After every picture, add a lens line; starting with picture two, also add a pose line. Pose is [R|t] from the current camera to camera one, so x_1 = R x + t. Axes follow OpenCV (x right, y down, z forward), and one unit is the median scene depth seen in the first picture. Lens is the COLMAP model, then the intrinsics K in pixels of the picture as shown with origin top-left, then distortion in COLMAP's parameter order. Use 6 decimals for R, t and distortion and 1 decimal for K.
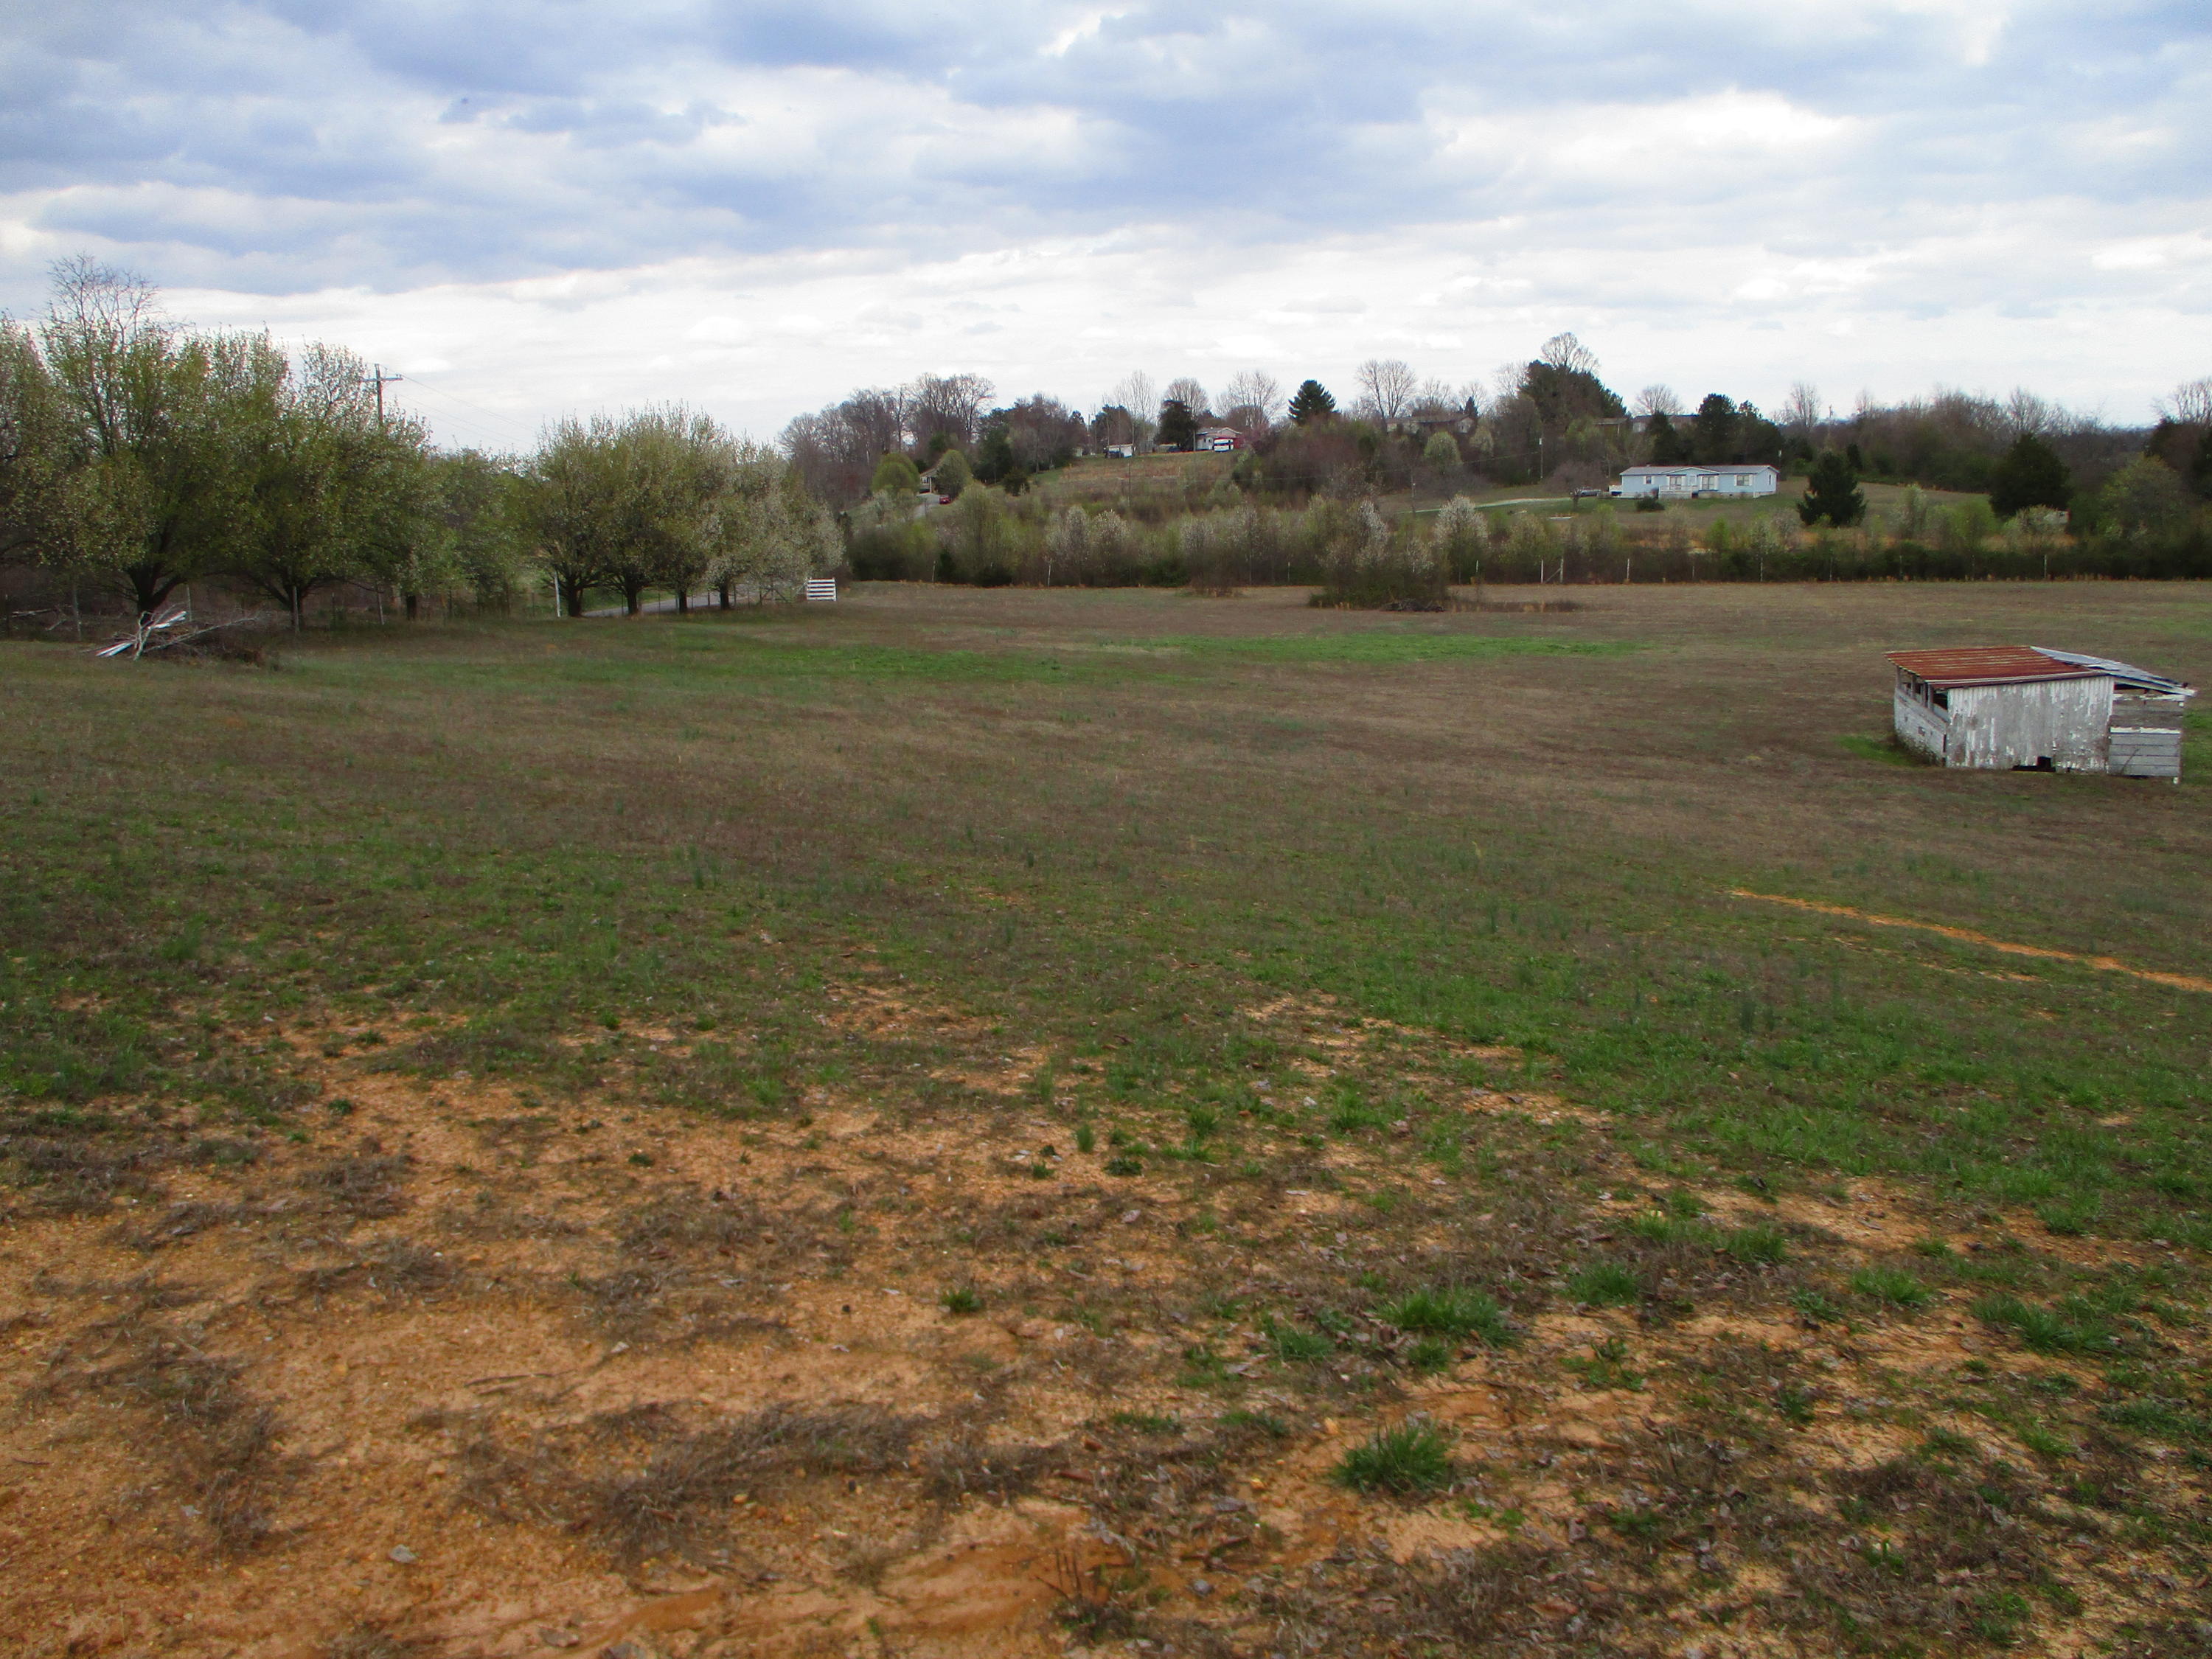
lens RADIAL K [[1819.9, 0, 1120.5], [0, 1819.9, 808.7], [0, 0, 1]] dist [-0.047268, 0.019268]
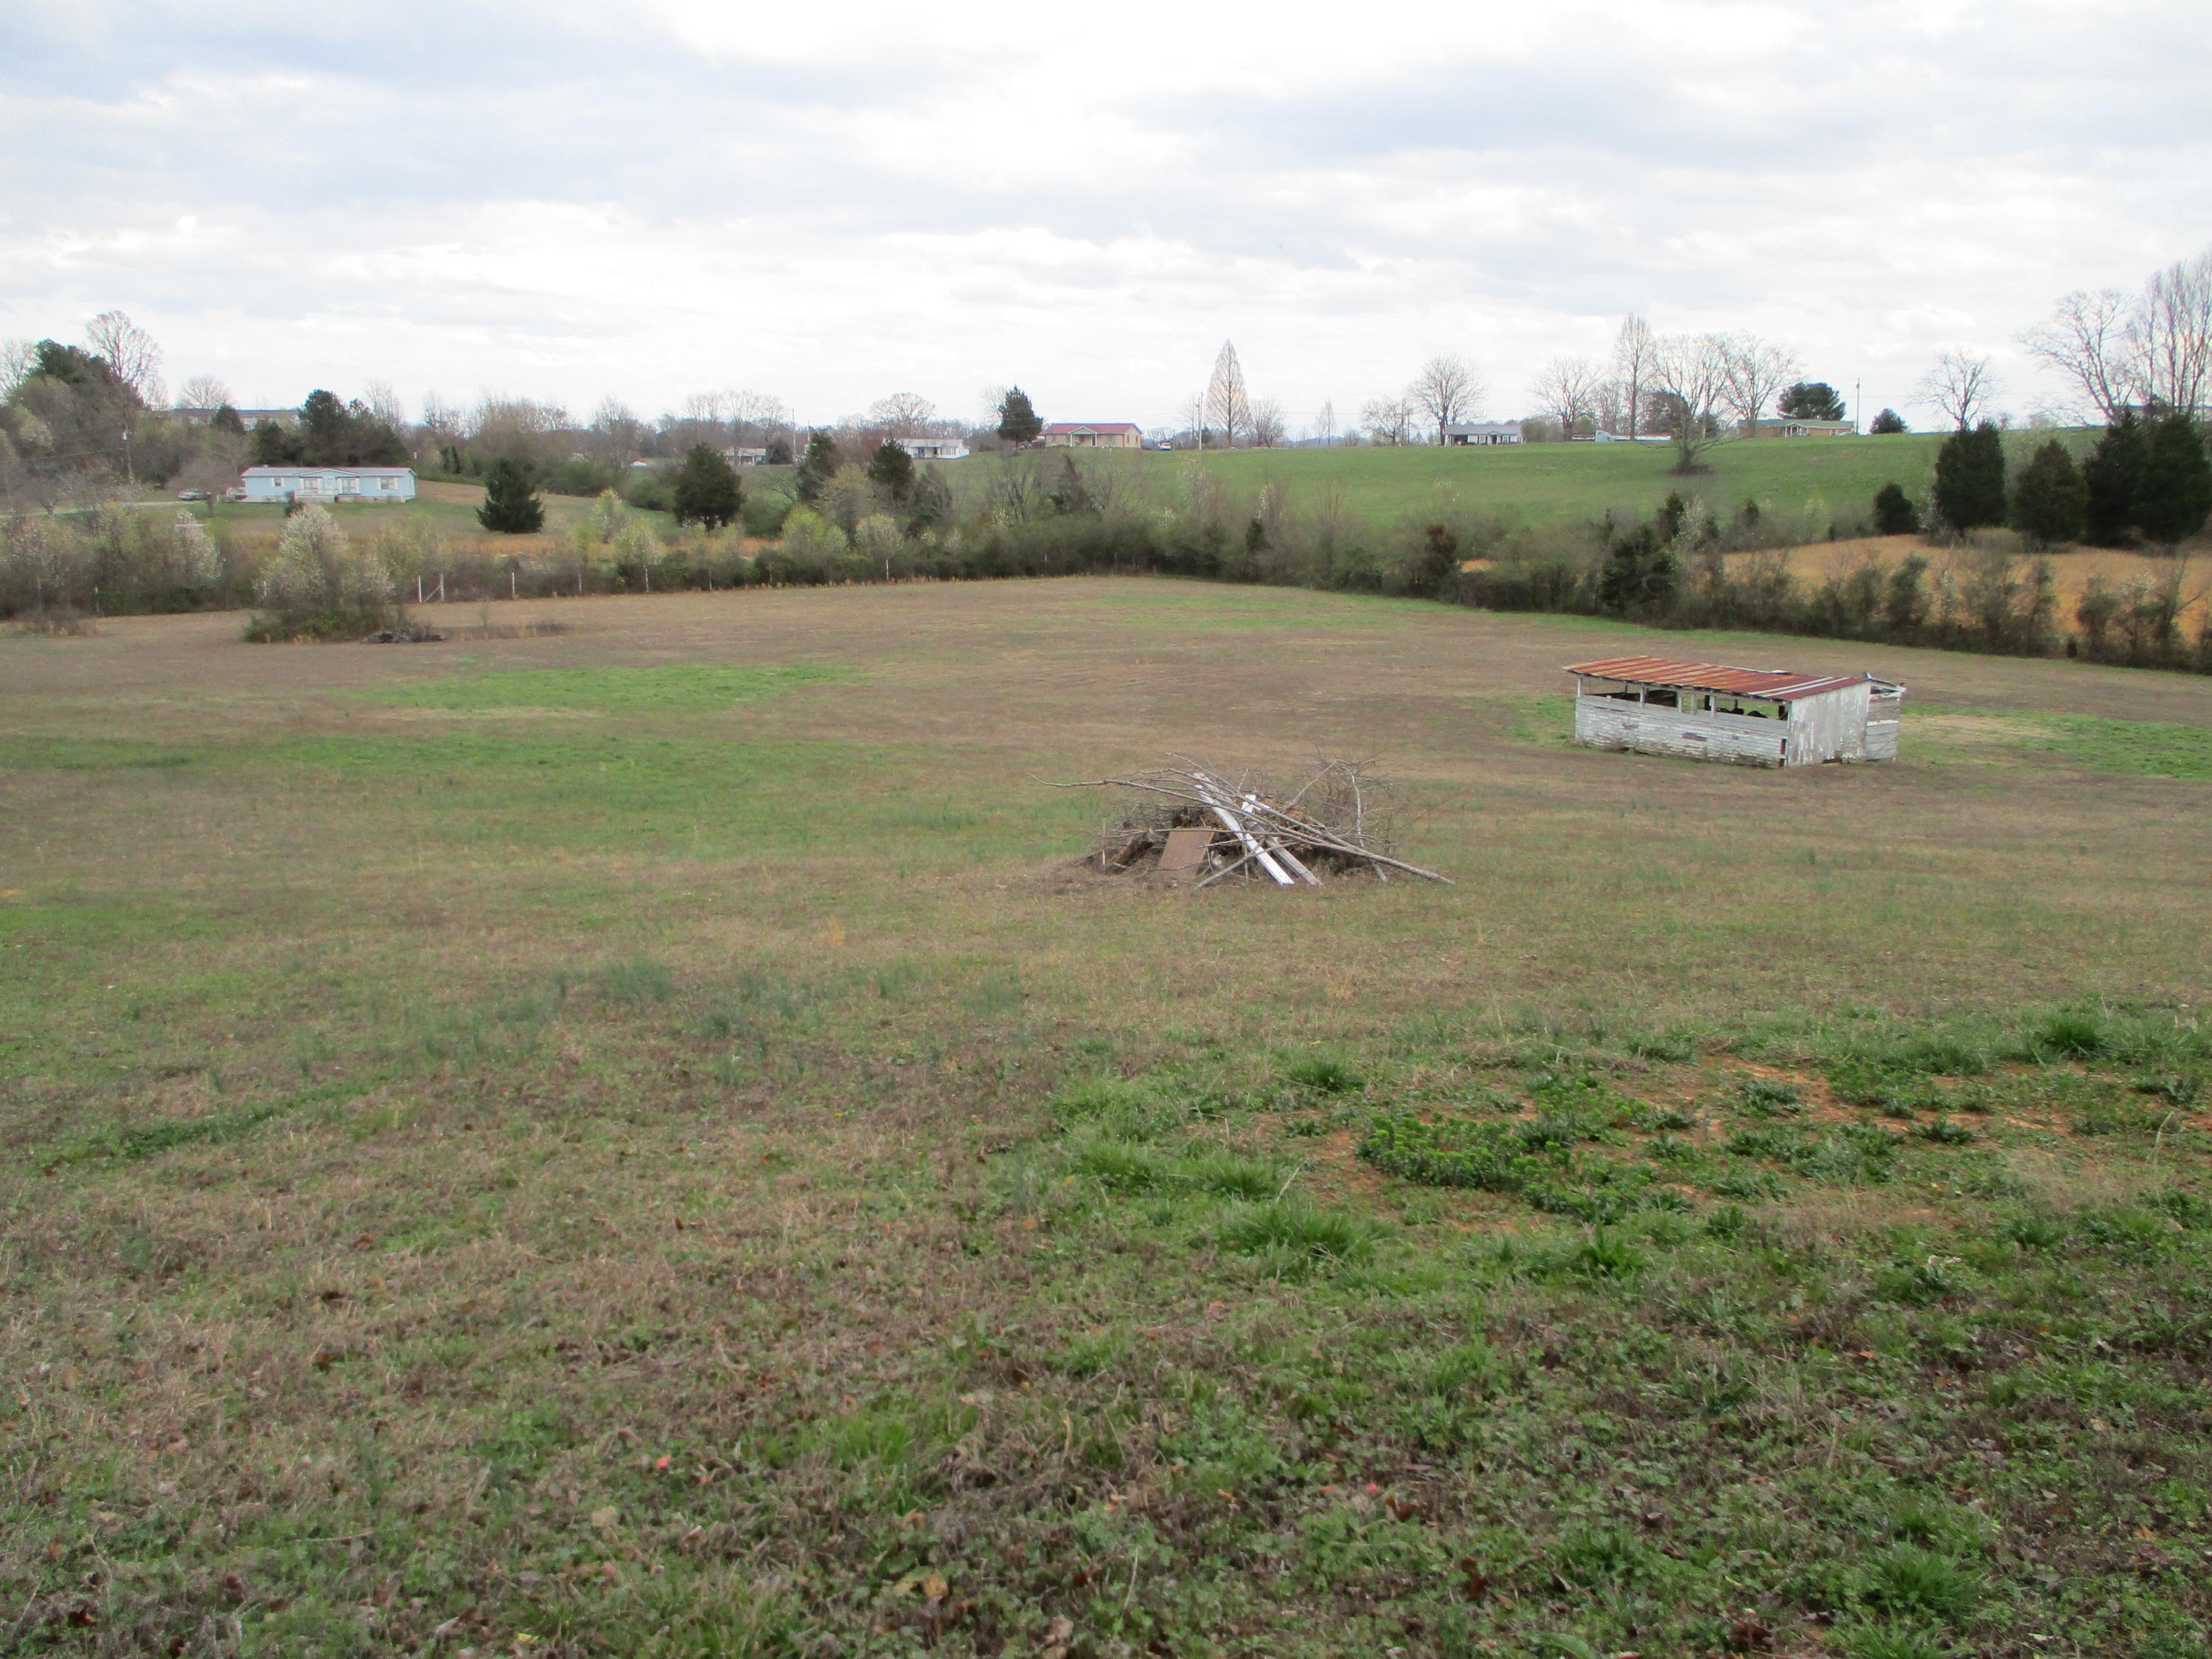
lens RADIAL K [[1819.9, 0, 1109.8], [0, 1819.9, 808.0], [0, 0, 1]] dist [-0.047268, 0.019268]
pose [[0.673291, -0.112965, 0.730697, -2.362355], [0.112688, 0.992392, 0.049587, -0.354133], [-0.730740, 0.048954, 0.680899, 1.788757]]
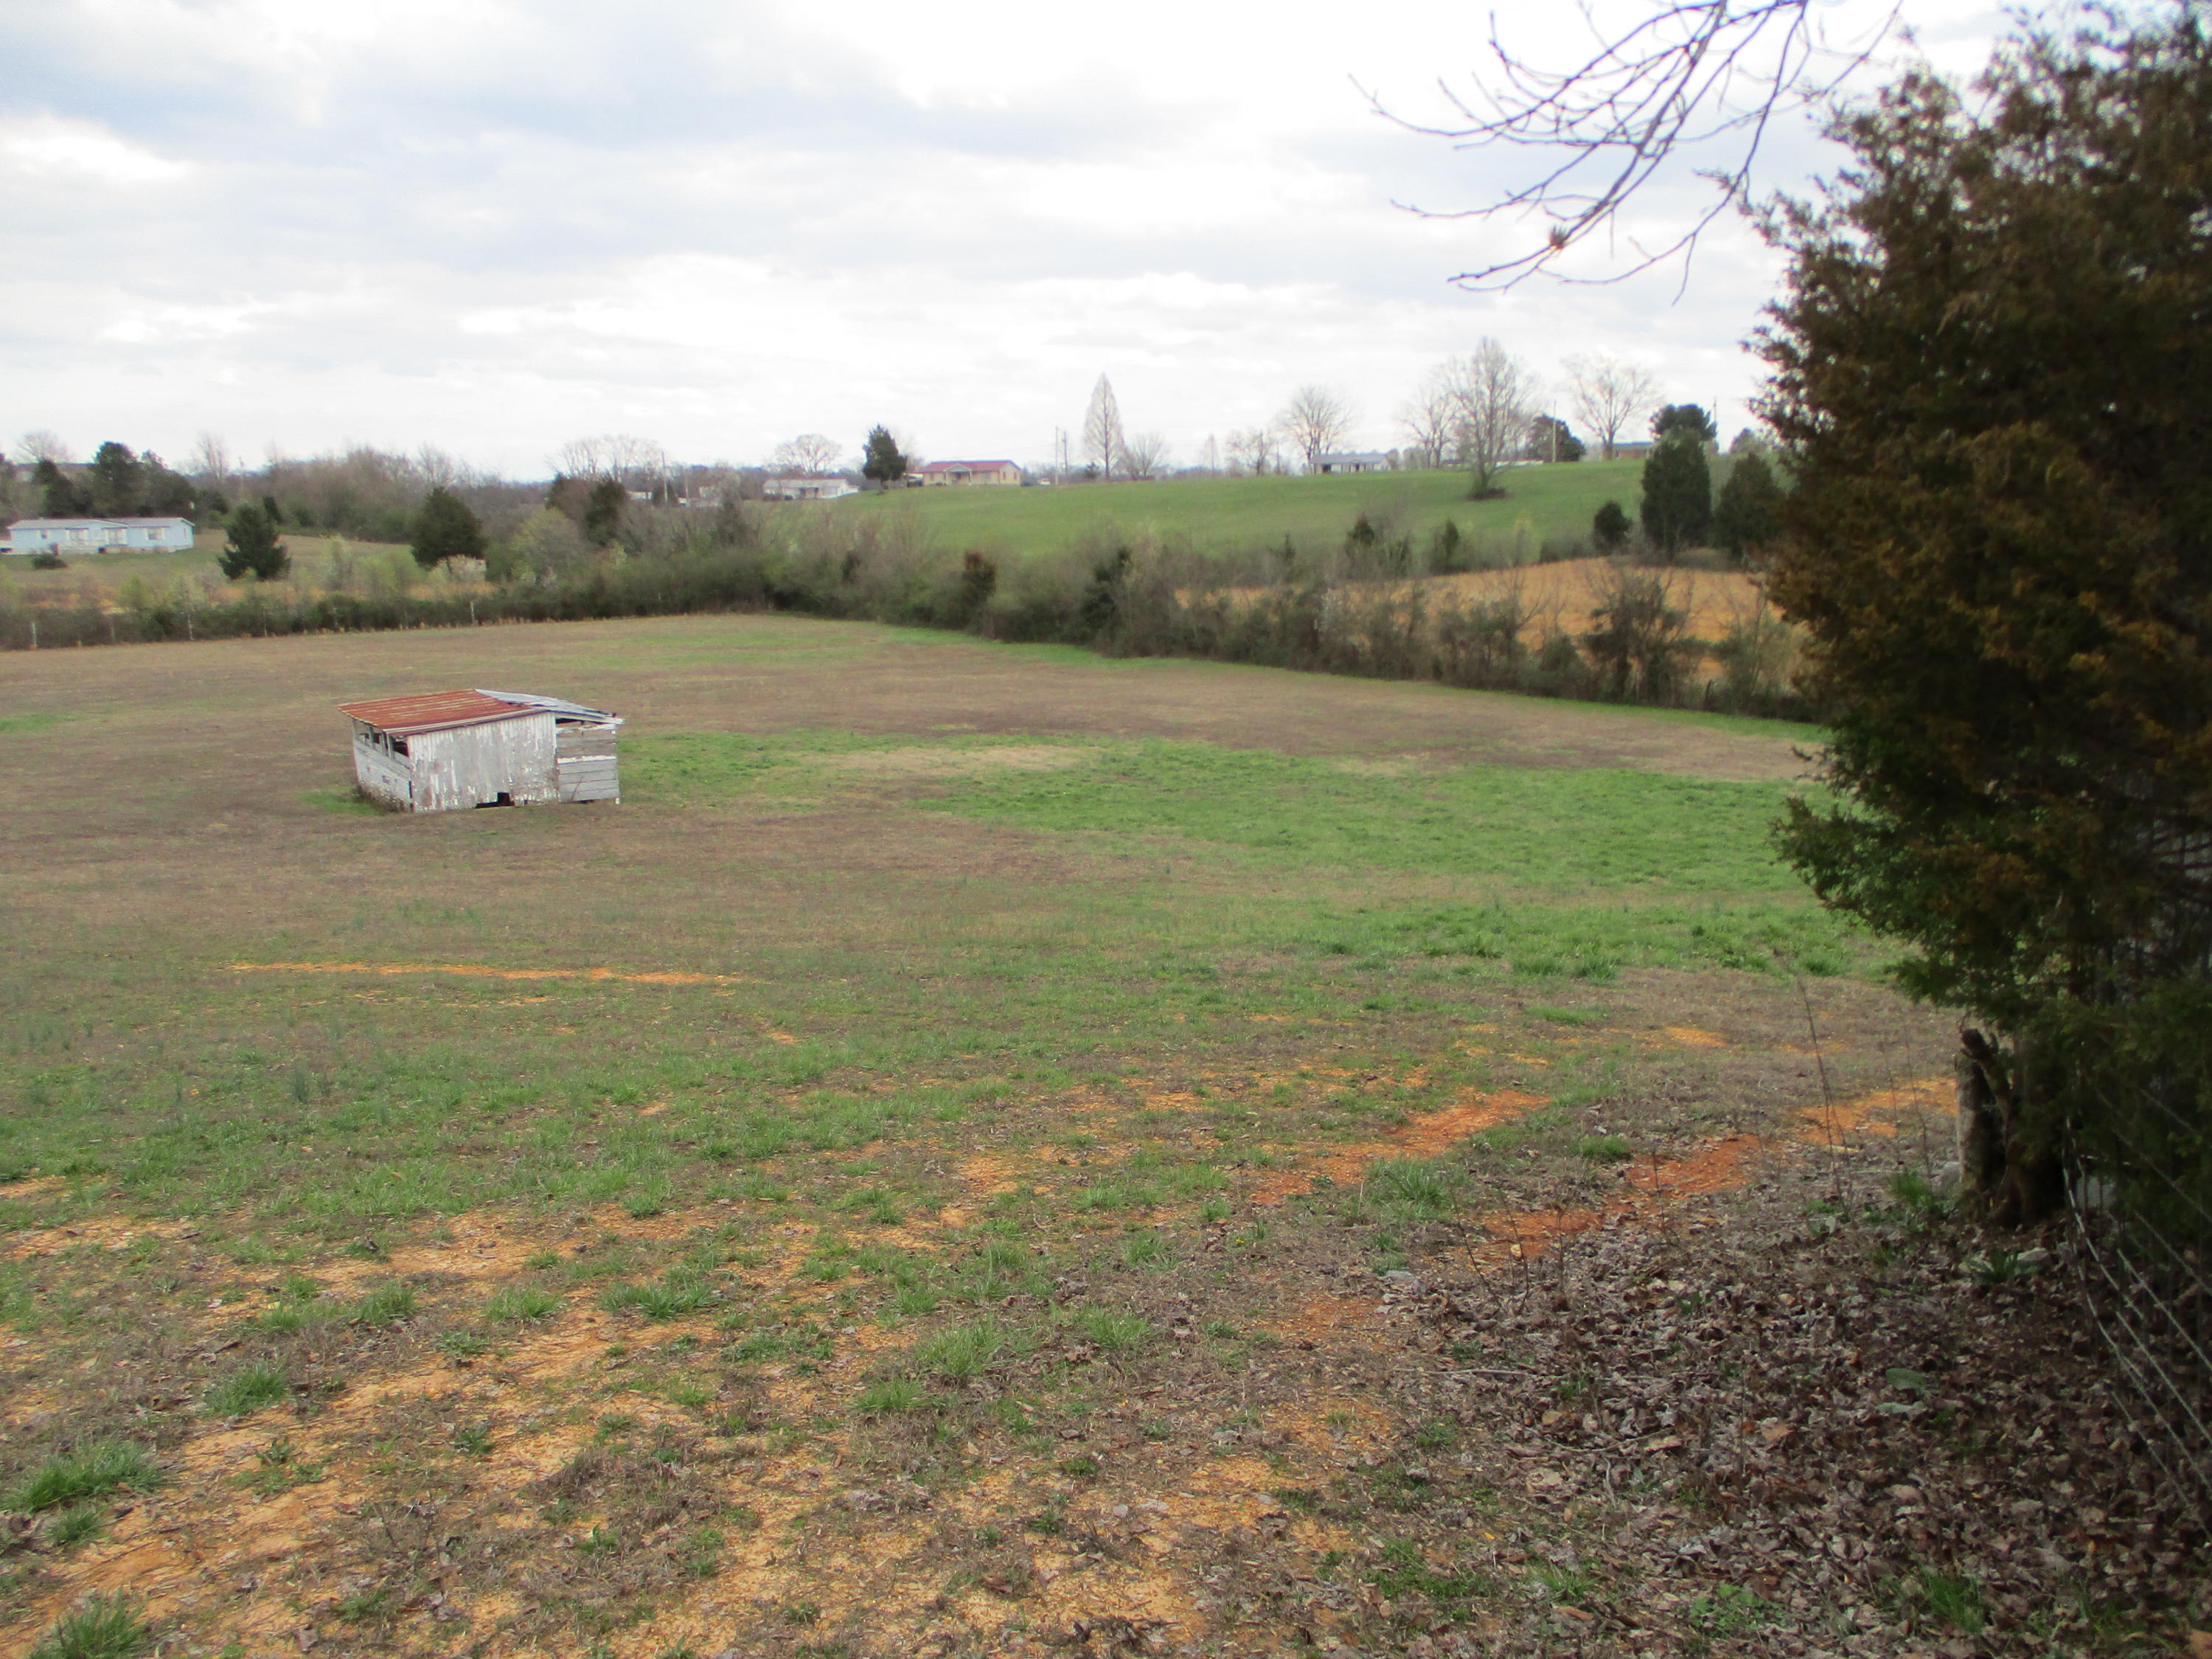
lens RADIAL K [[1819.9, 0, 1125.8], [0, 1819.9, 824.4], [0, 0, 1]] dist [-0.047268, 0.019268]
pose [[0.683716, -0.114154, 0.720764, -0.023189], [0.128262, 0.991112, 0.035302, -0.002506], [-0.718388, 0.068310, 0.692281, -0.002820]]
